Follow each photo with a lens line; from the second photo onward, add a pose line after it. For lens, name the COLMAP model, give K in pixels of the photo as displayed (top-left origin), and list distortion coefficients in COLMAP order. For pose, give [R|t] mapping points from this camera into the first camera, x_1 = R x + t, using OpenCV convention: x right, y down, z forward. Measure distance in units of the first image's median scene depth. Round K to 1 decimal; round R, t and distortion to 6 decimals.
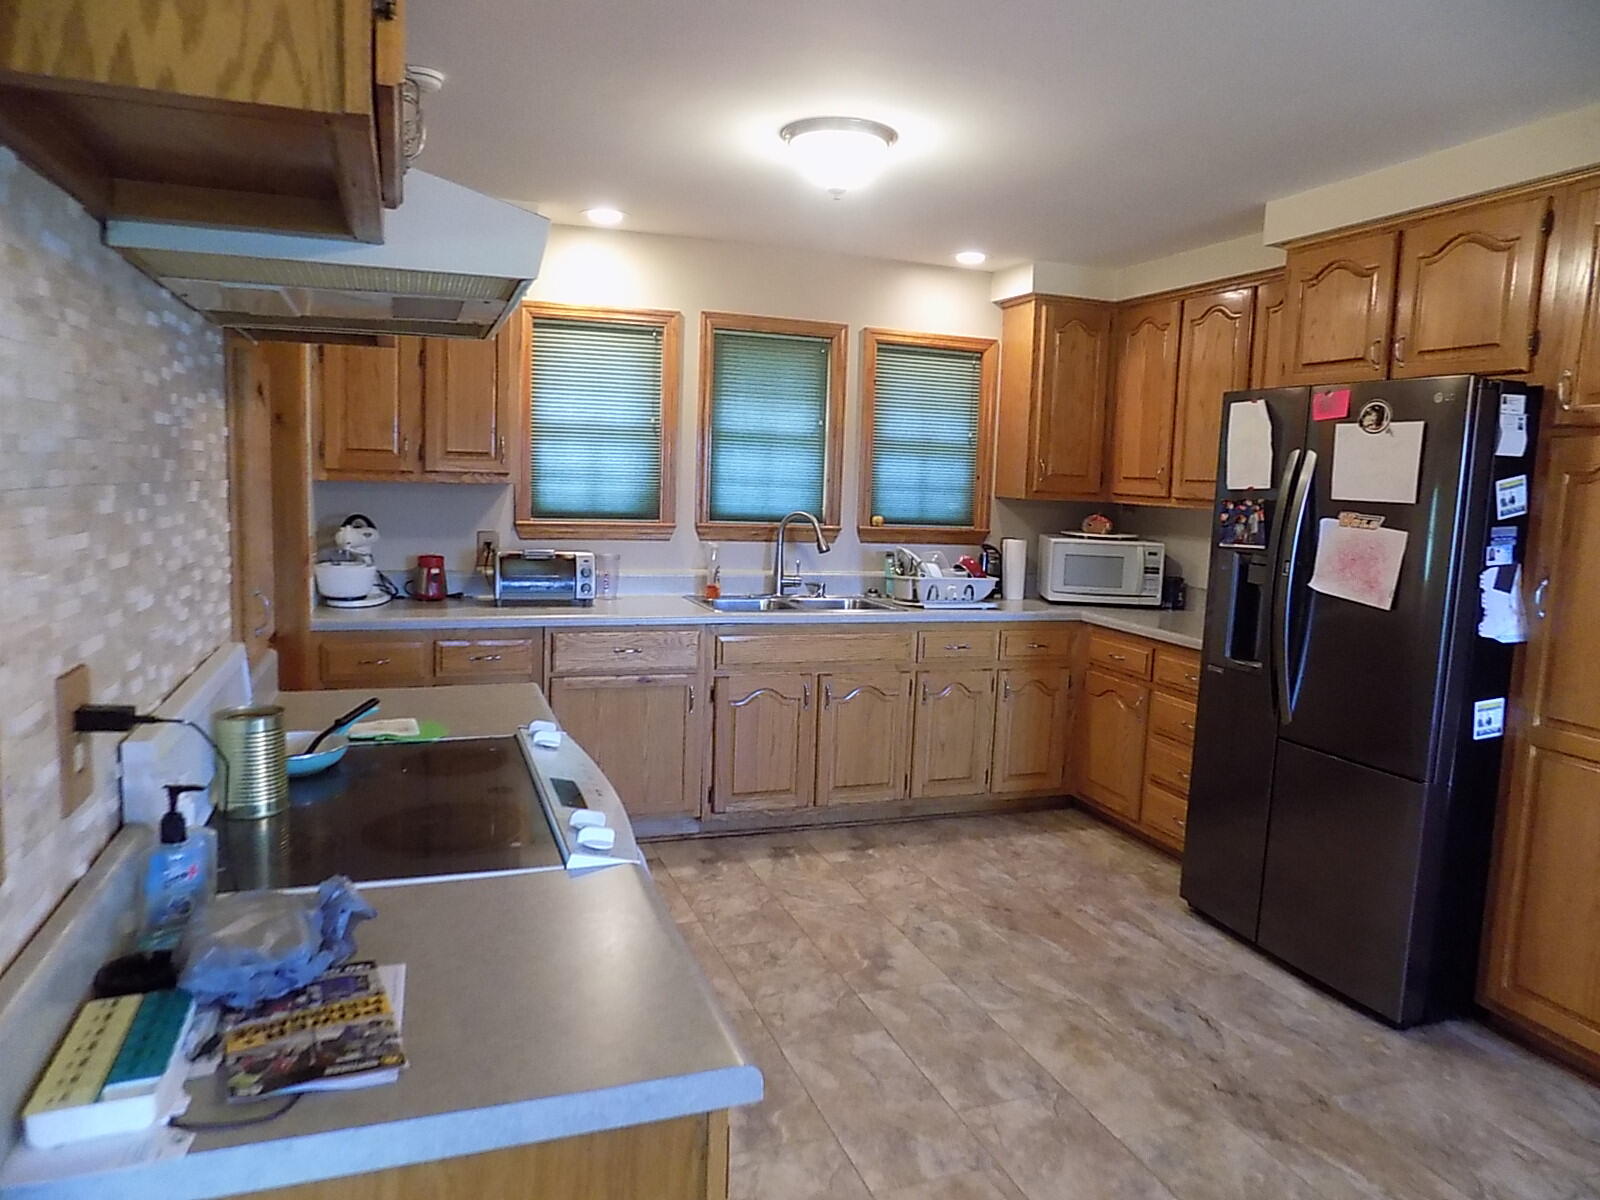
lens RADIAL K [[1079.2, 0, 799.7], [0, 1079.2, 586.0], [0, 0, 1]] dist [-0.075347, 0.073470]
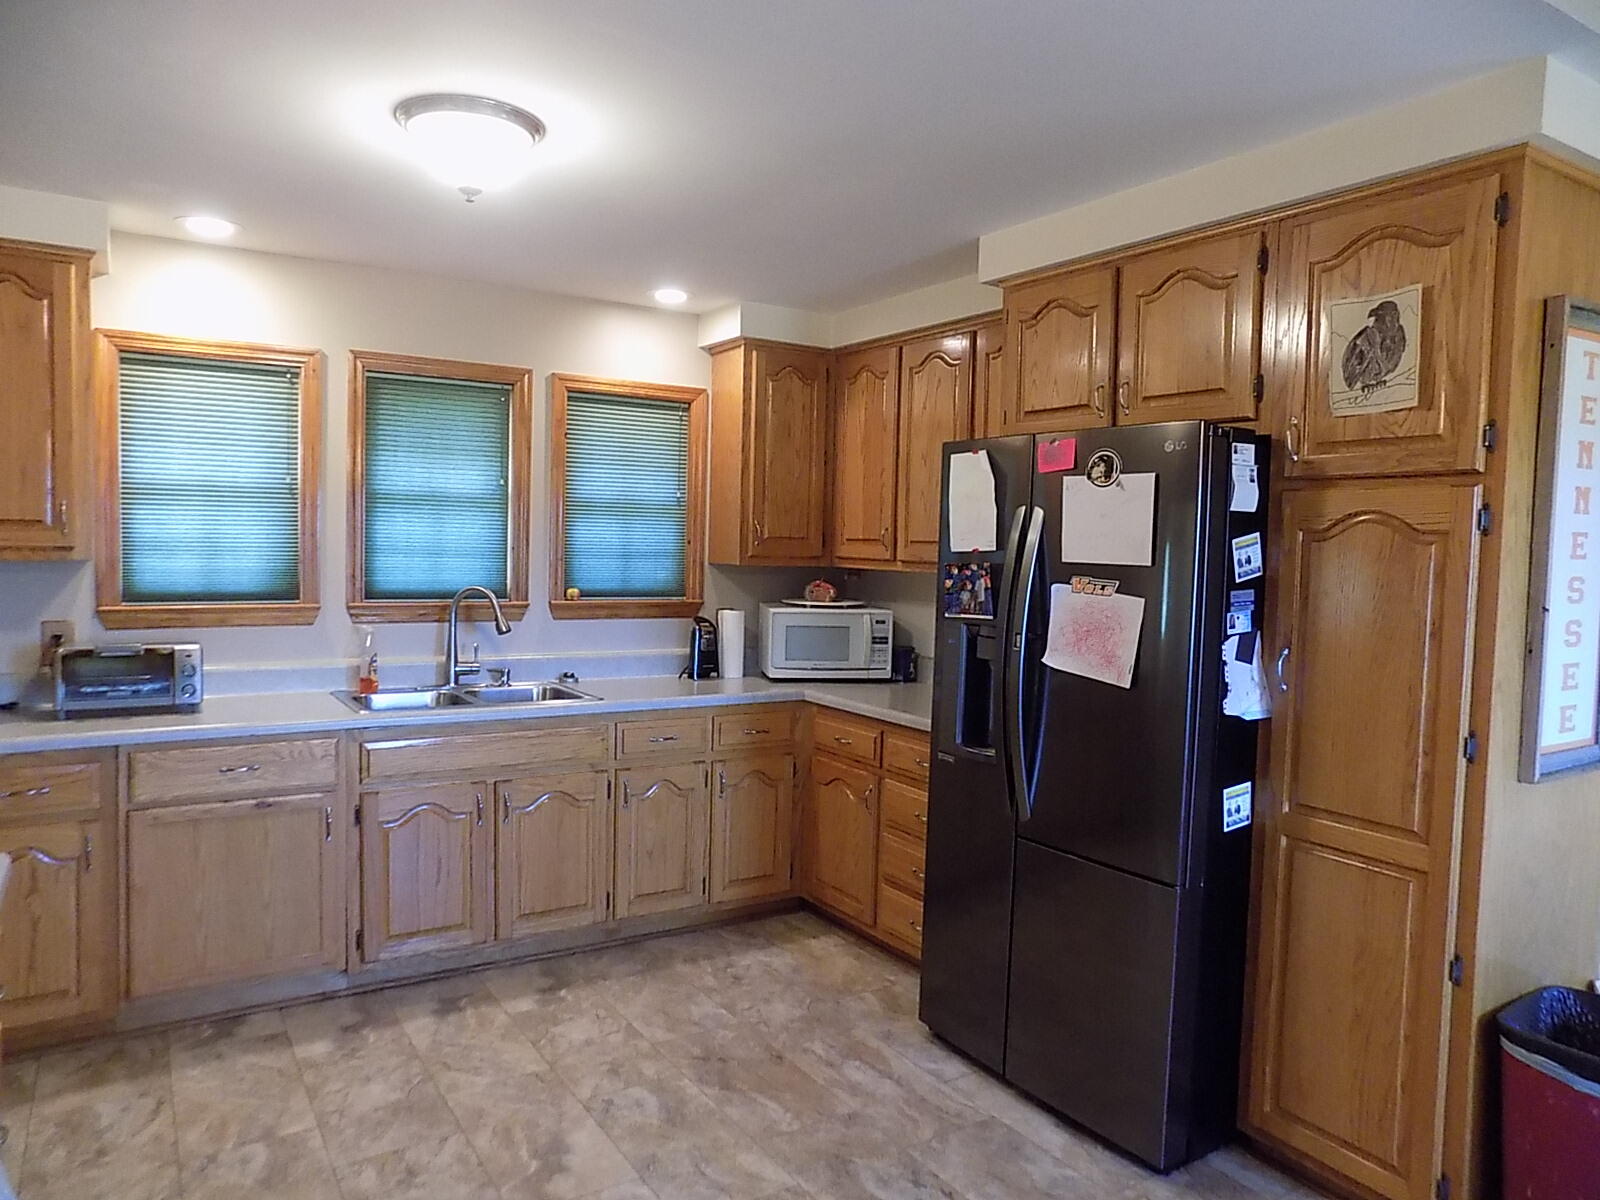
lens RADIAL K [[1079.2, 0, 799.2], [0, 1079.2, 594.3], [0, 0, 1]] dist [-0.075347, 0.073470]
pose [[0.974588, -0.024758, 0.222632, 0.073949], [0.035790, 0.998316, -0.045654, -0.018177], [-0.221126, 0.052462, 0.973833, 0.151213]]
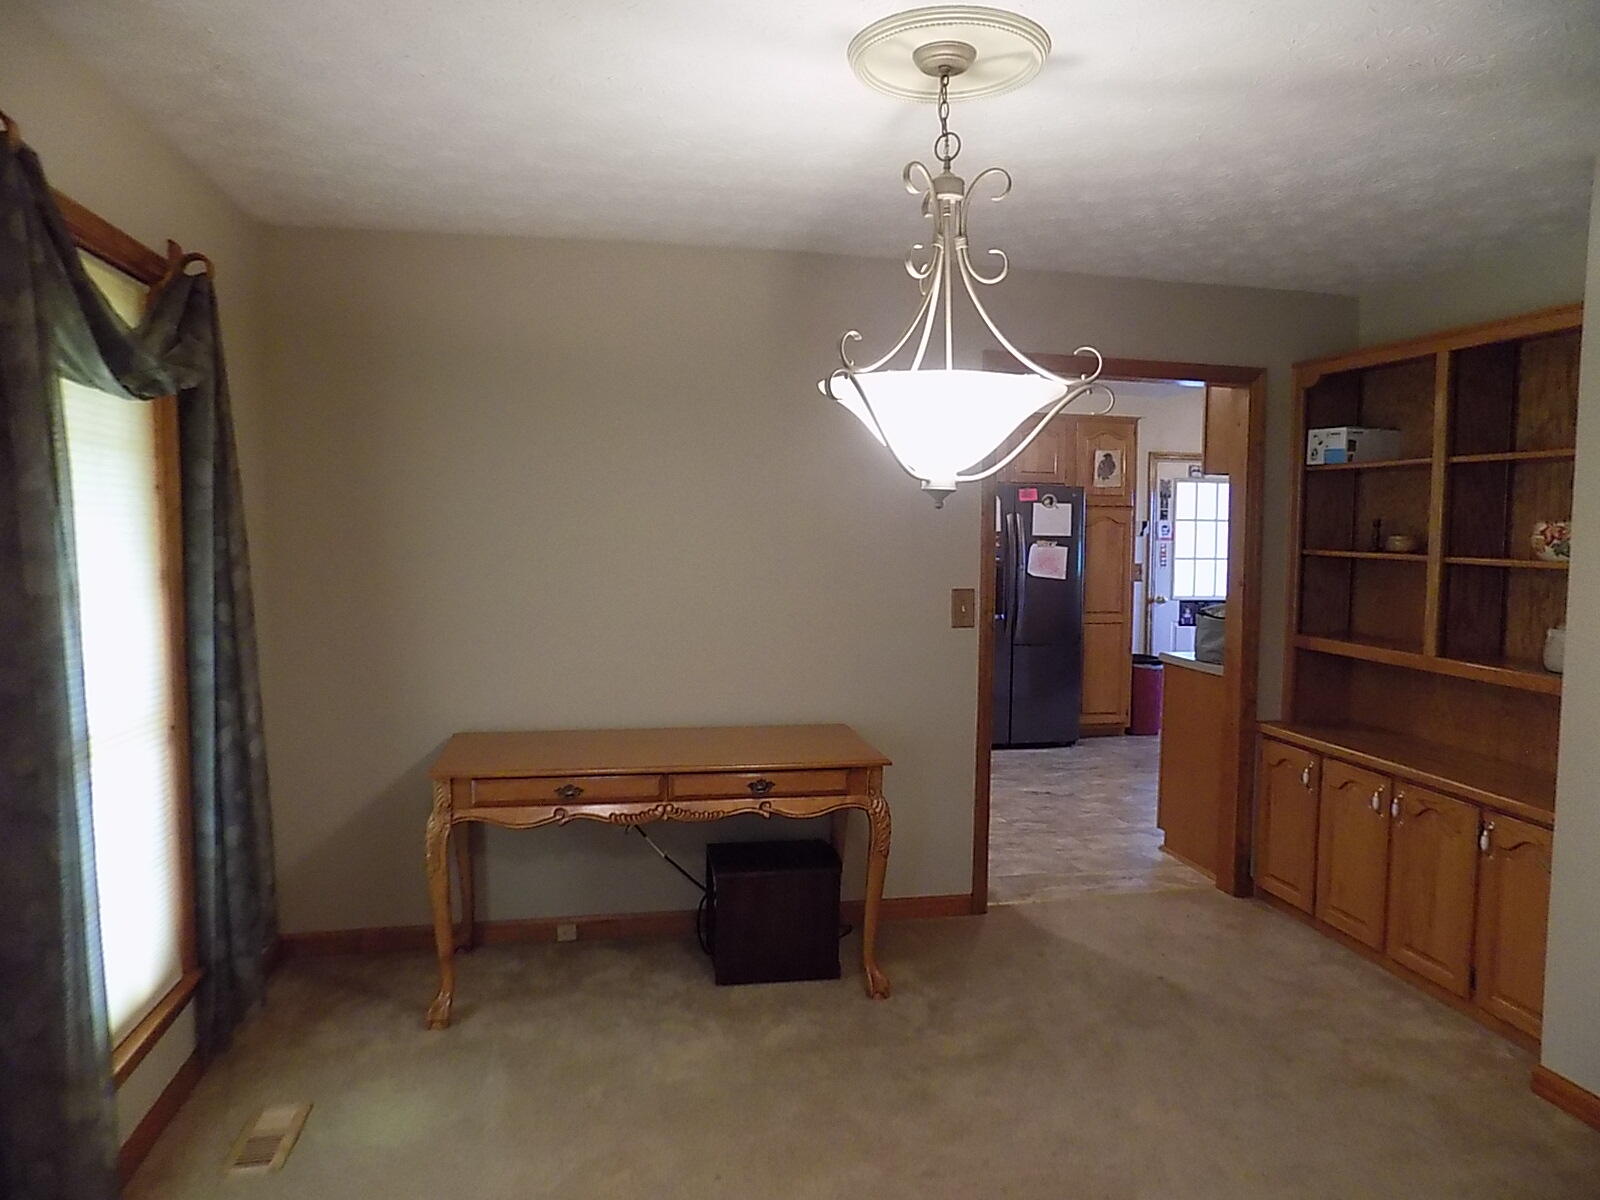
lens RADIAL K [[1079.2, 0, 795.5], [0, 1079.2, 597.9], [0, 0, 1]] dist [-0.075347, 0.073470]
pose [[0.145897, -0.099334, 0.984300, -1.506035], [0.101745, 0.991177, 0.084947, -0.158431], [-0.984054, 0.087754, 0.154716, 0.925327]]
